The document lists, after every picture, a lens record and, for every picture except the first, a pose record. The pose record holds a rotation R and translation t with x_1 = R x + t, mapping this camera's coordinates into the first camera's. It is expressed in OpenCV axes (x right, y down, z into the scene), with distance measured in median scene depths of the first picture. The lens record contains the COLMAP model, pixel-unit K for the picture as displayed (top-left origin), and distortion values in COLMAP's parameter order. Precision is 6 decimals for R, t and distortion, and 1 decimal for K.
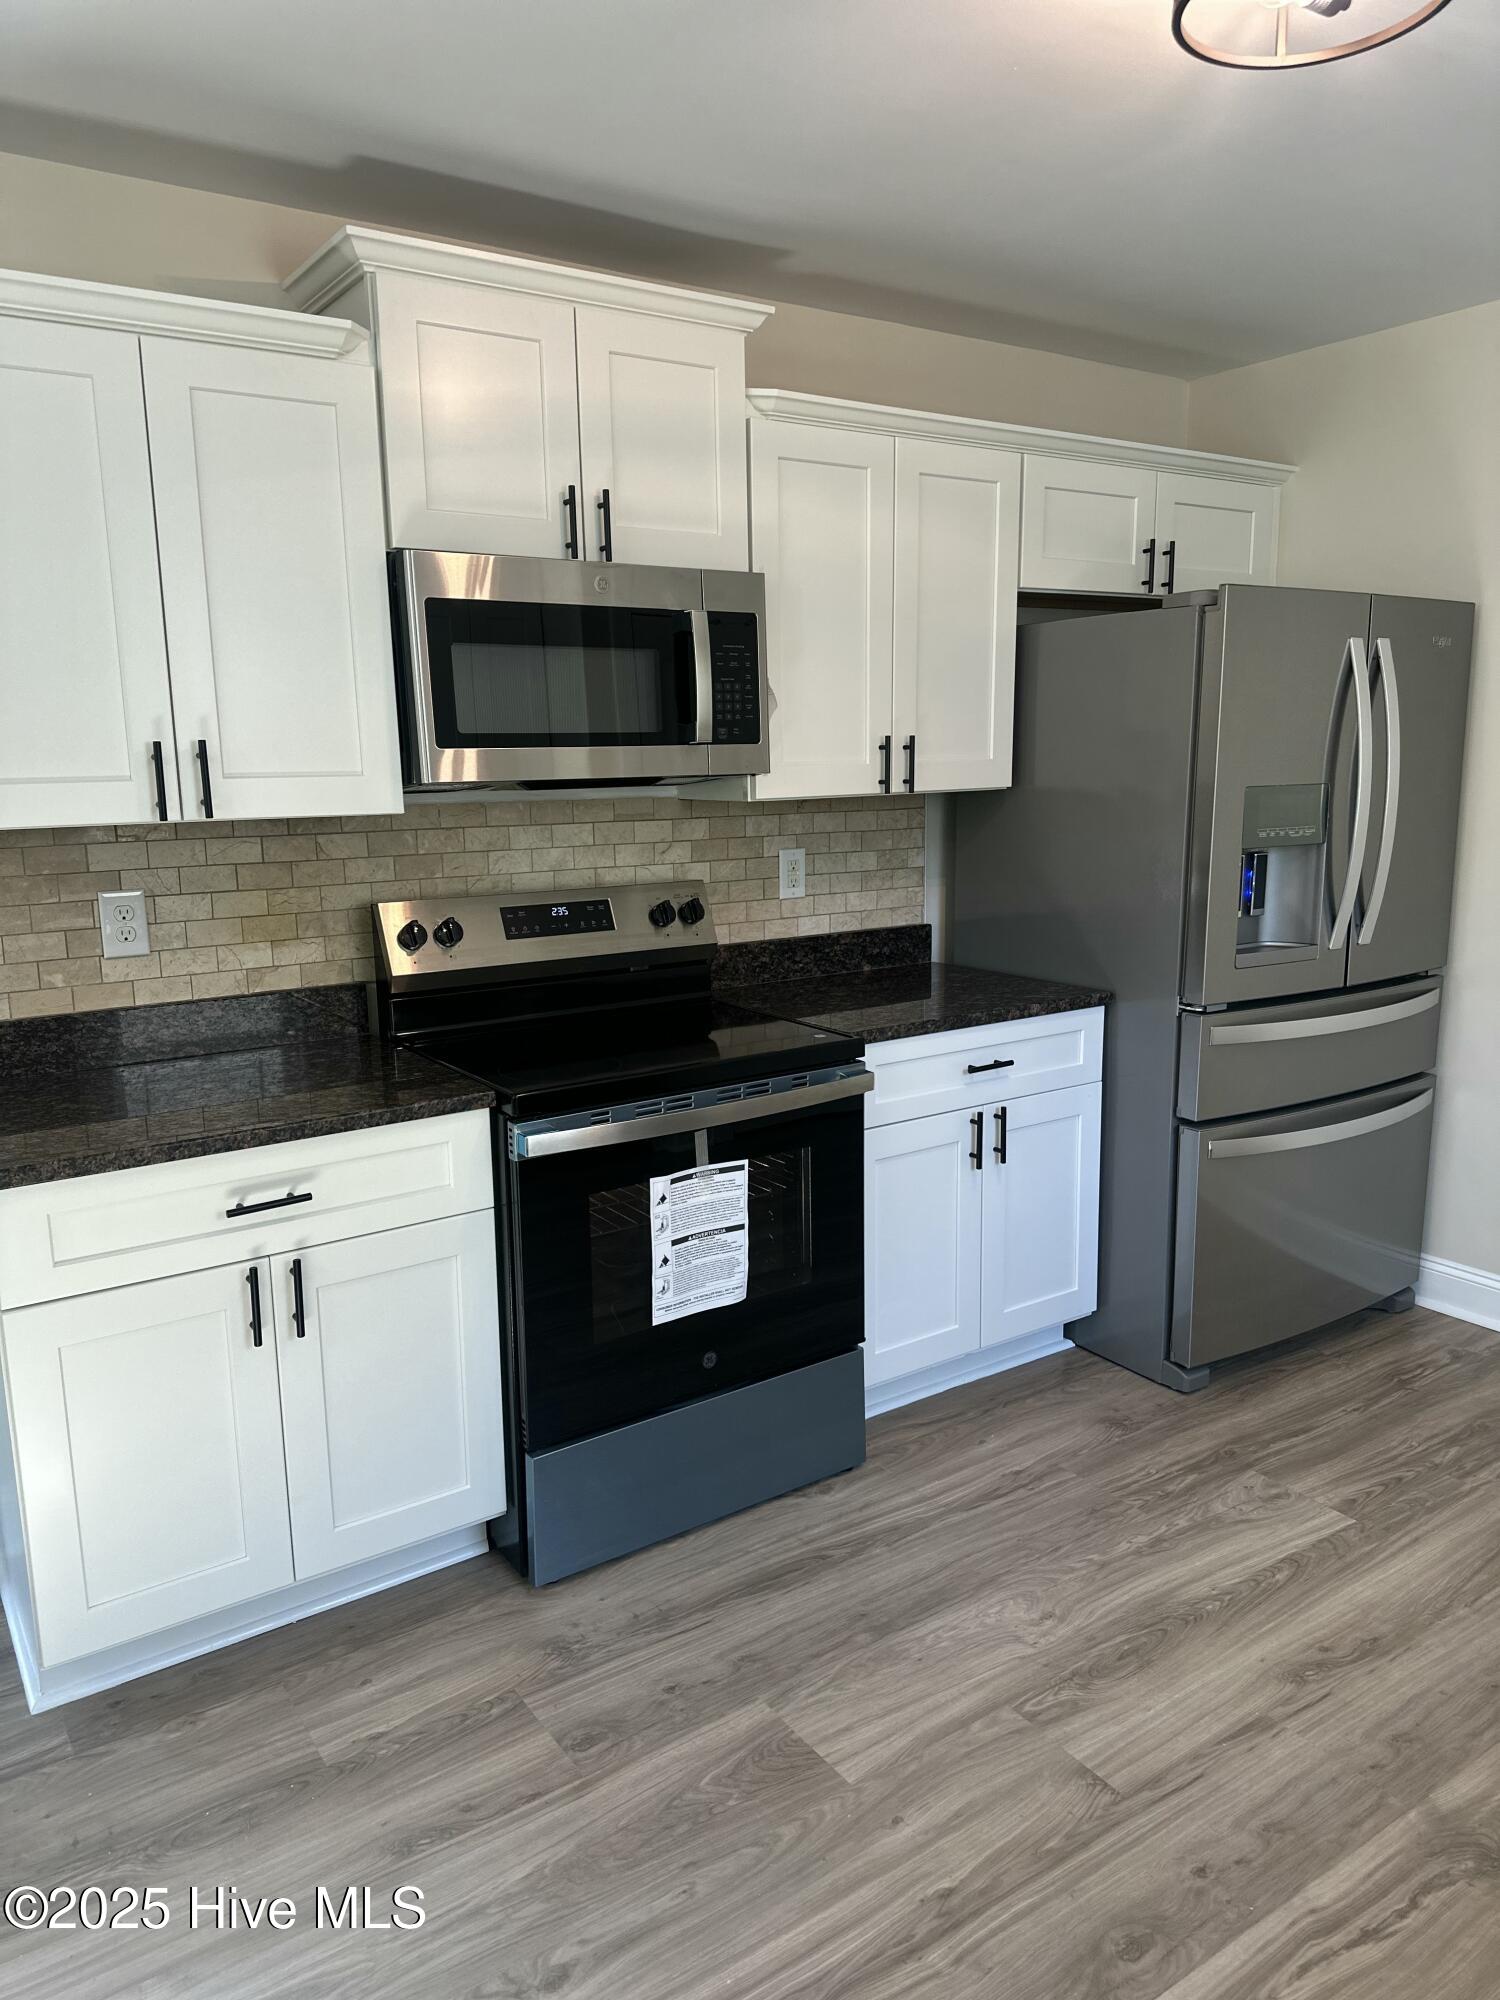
lens RADIAL K [[1431.1, 0, 781.5], [0, 1431.1, 995.2], [0, 0, 1]] dist [0.072641, -0.057230]
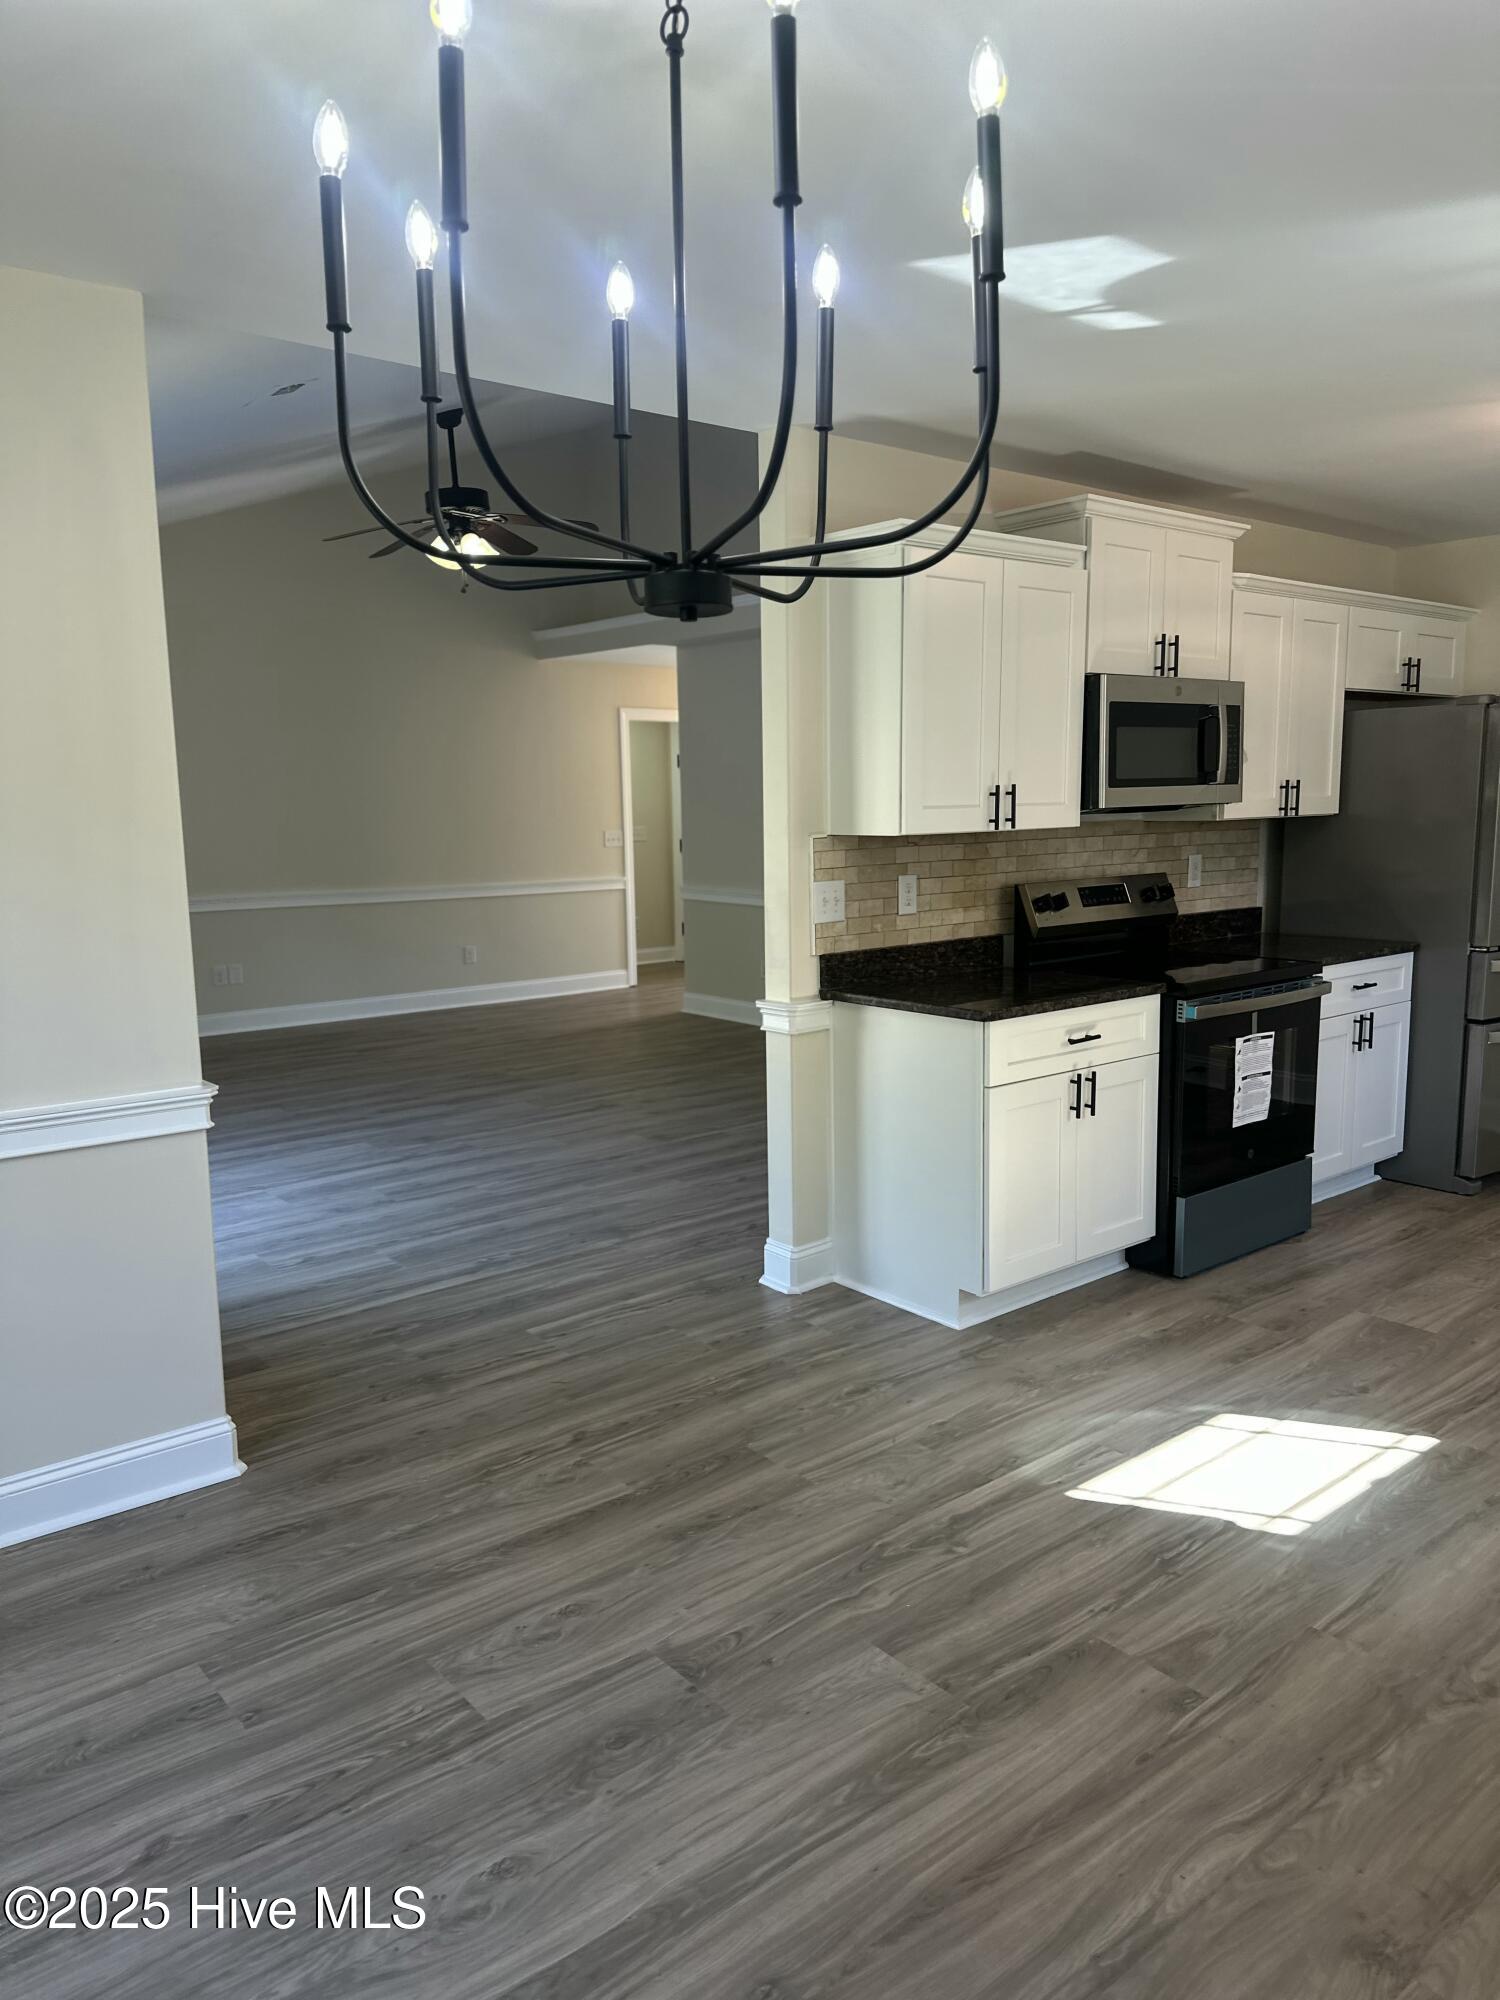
lens RADIAL K [[1431.1, 0, 775.7], [0, 1431.1, 986.9], [0, 0, 1]] dist [0.072641, -0.057230]
pose [[0.995638, -0.008597, 0.092904, -0.754144], [0.012635, 0.998997, -0.042964, 0.126122], [-0.092441, 0.043951, 0.994748, -0.618426]]
